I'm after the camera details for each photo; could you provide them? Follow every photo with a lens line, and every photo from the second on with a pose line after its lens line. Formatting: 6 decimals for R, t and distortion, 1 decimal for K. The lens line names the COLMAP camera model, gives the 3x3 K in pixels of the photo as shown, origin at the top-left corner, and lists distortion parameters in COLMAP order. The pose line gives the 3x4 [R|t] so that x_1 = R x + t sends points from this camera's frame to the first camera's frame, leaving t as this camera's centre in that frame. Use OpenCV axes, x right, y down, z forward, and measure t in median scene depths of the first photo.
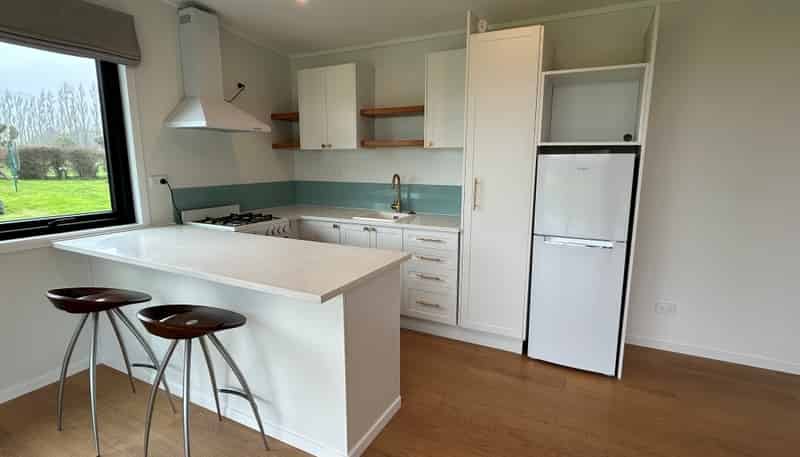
lens RADIAL K [[395.1, 0, 400.0], [0, 395.1, 228.5], [0, 0, 1]] dist [0.000070, -0.000092]
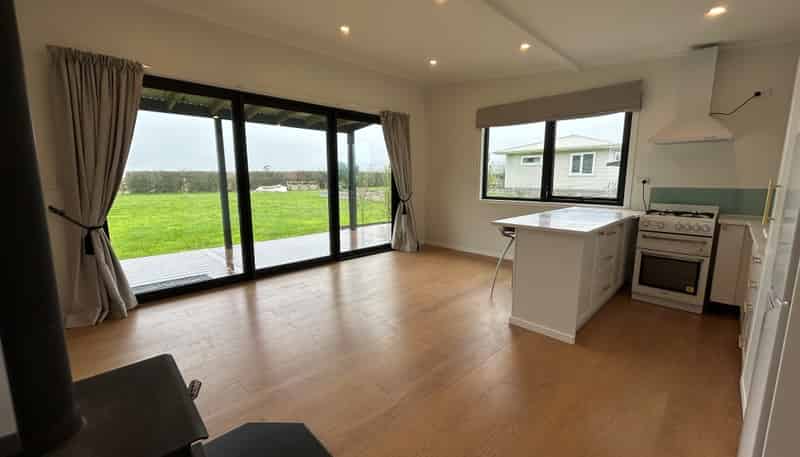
lens RADIAL K [[320.6, 0, 400.0], [0, 320.6, 228.5], [0, 0, 1]] dist [0.000641, -0.000039]
pose [[-0.313738, 0.147955, -0.937911, 0.872092], [-0.160750, 0.965250, 0.206039, -0.050045], [0.935803, 0.215412, -0.279052, 0.501365]]
